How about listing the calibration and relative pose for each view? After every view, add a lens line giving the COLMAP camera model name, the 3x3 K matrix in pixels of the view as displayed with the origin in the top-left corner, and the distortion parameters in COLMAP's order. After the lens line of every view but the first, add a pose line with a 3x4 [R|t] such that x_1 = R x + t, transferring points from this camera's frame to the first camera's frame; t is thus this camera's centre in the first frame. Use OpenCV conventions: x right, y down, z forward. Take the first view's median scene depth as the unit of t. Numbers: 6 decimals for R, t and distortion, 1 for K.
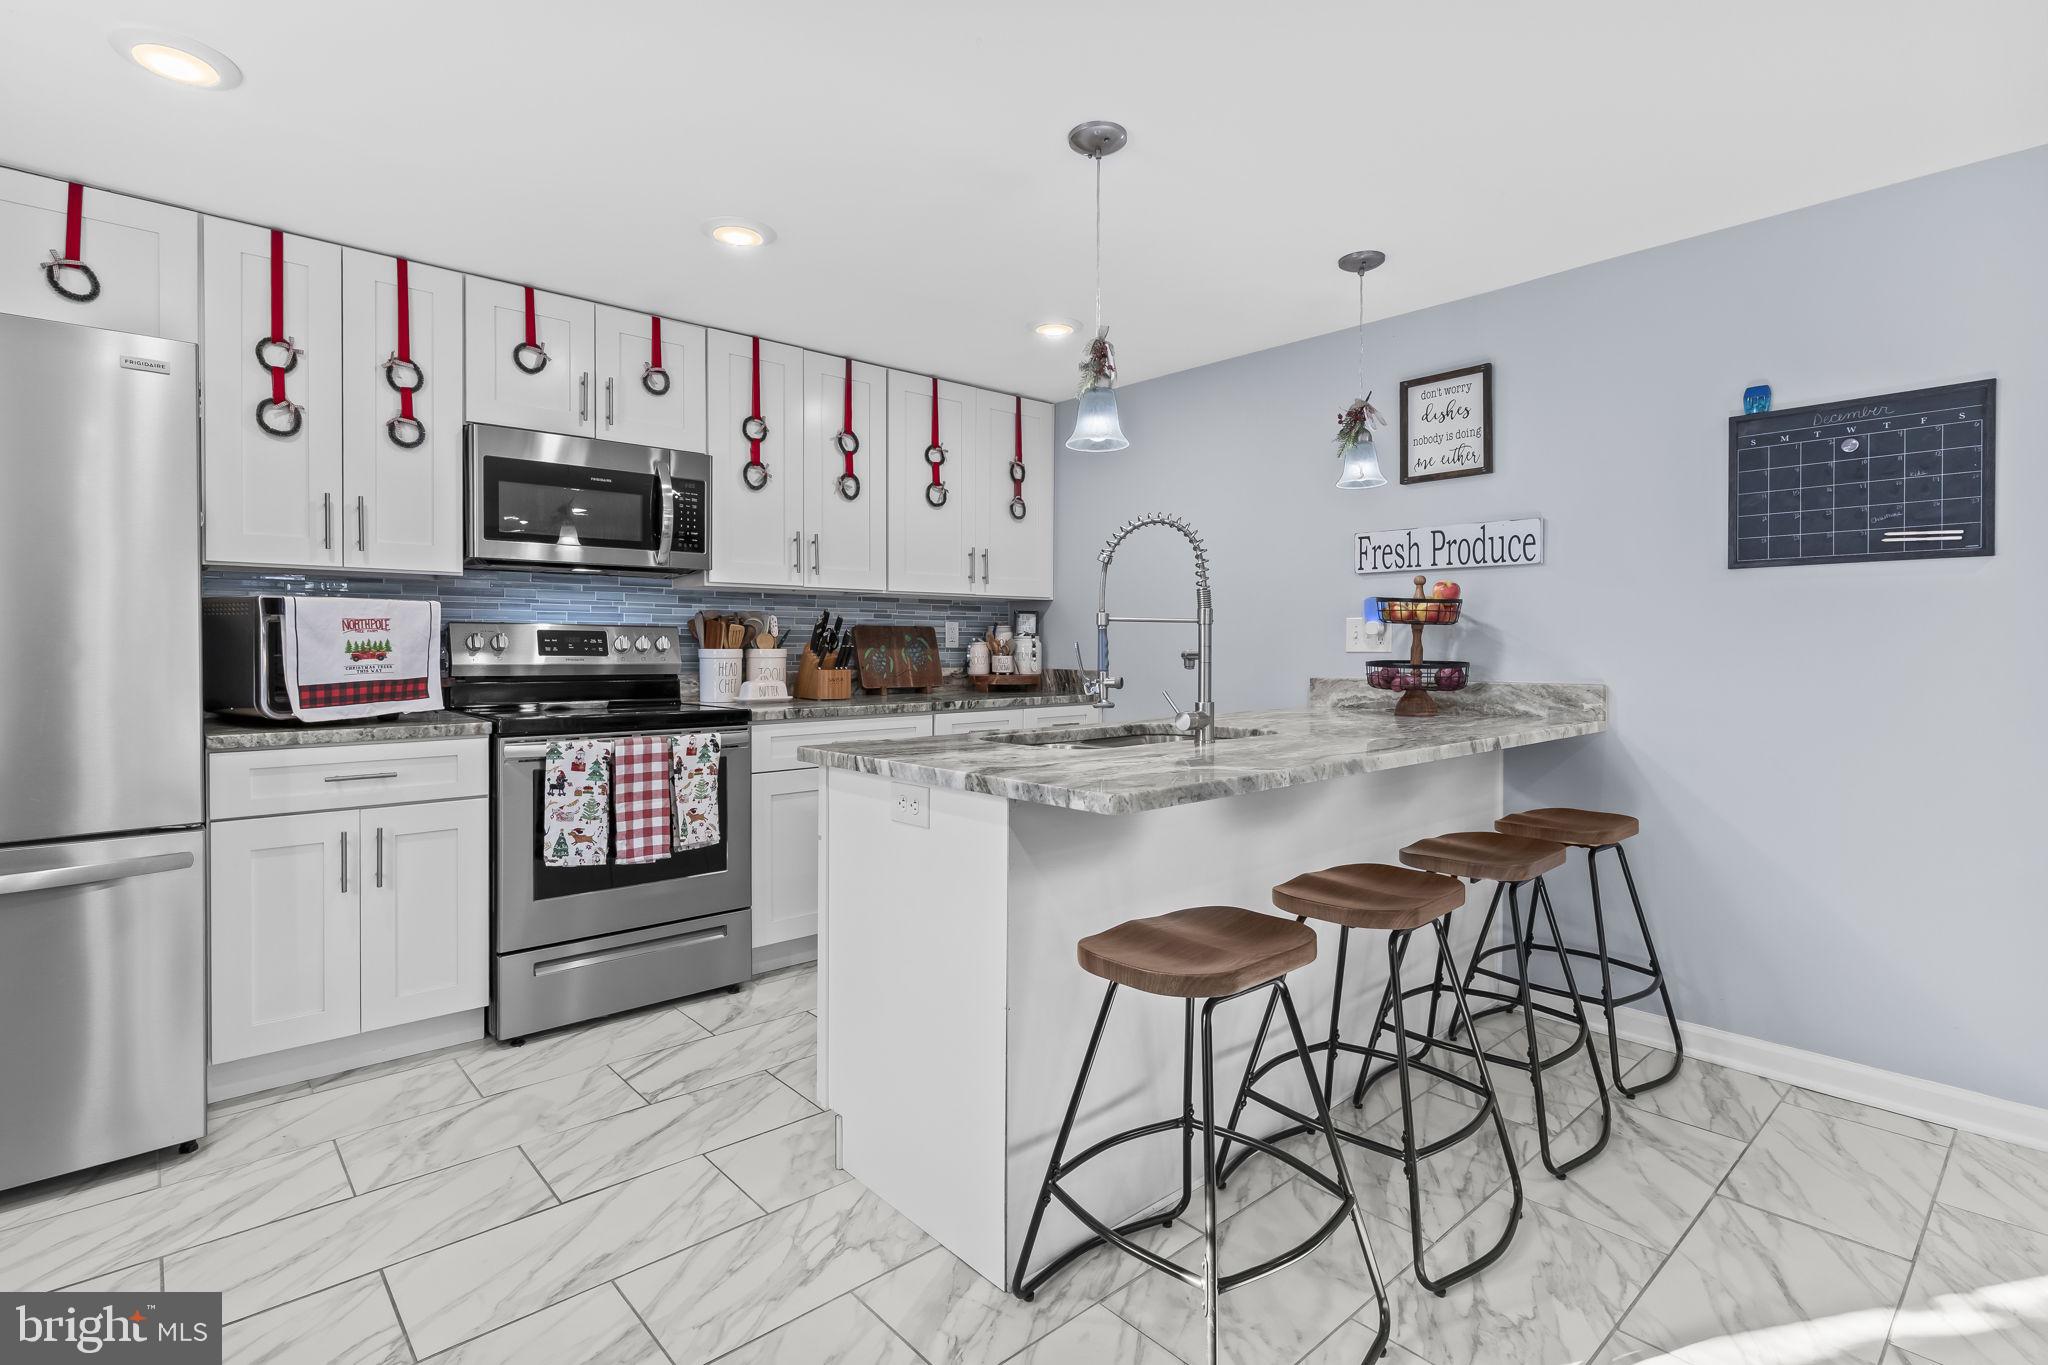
lens RADIAL K [[985.5, 0, 1021.6], [0, 985.5, 650.4], [0, 0, 1]] dist [0.000369, -0.000597]
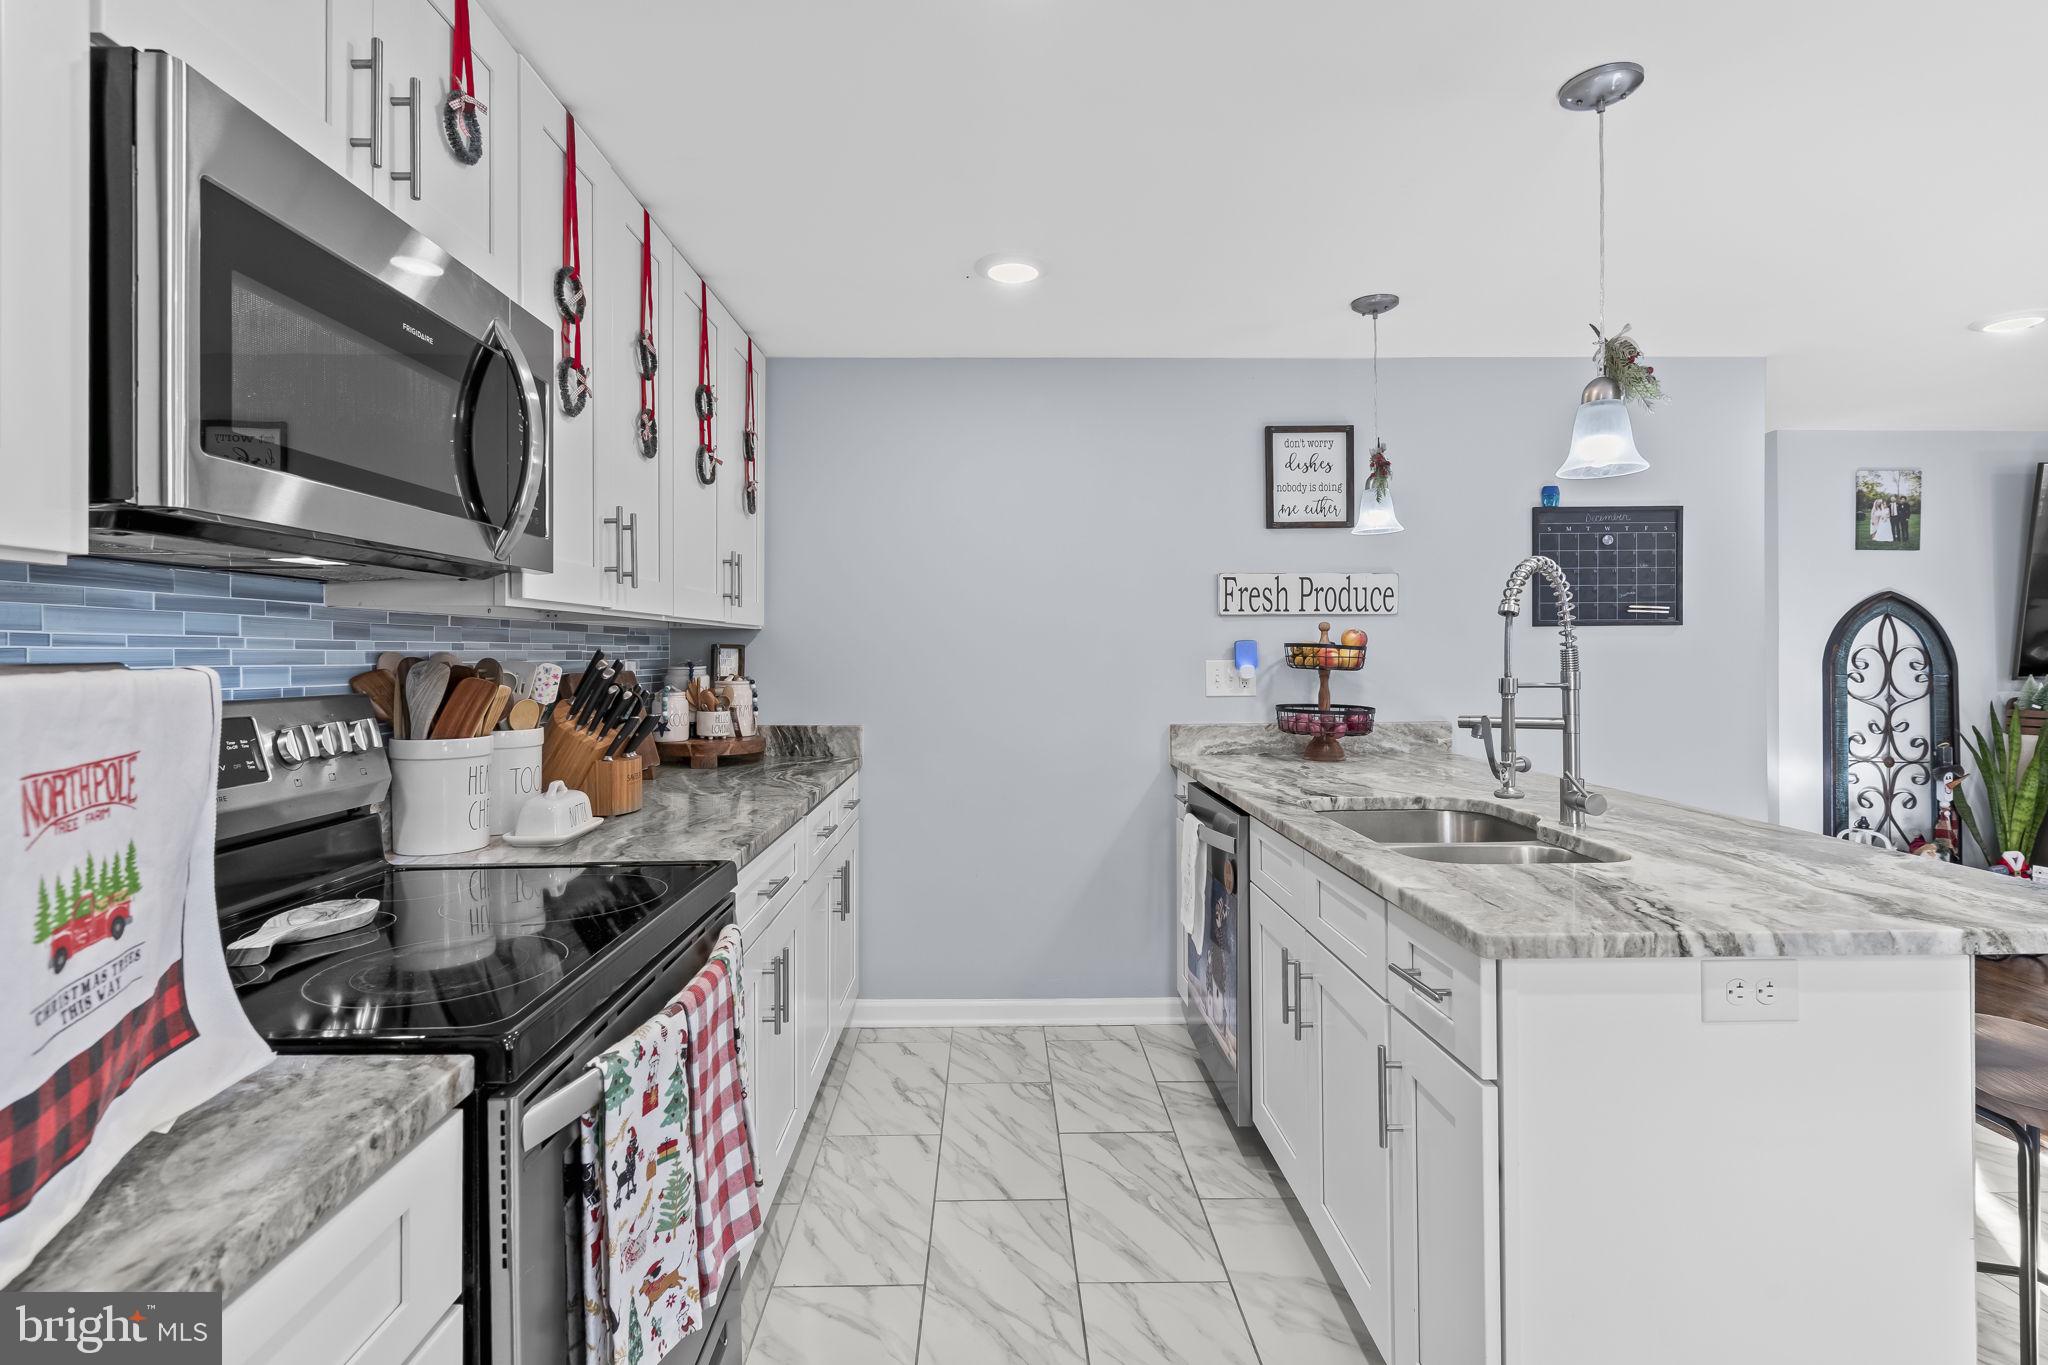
lens RADIAL K [[985.5, 0, 1021.6], [0, 985.5, 650.4], [0, 0, 1]] dist [0.000369, -0.000597]
pose [[0.652615, -0.003200, 0.757683, -0.577884], [0.010324, 0.999936, -0.004670, -0.045409], [-0.757619, 0.010870, 0.652606, 0.578491]]
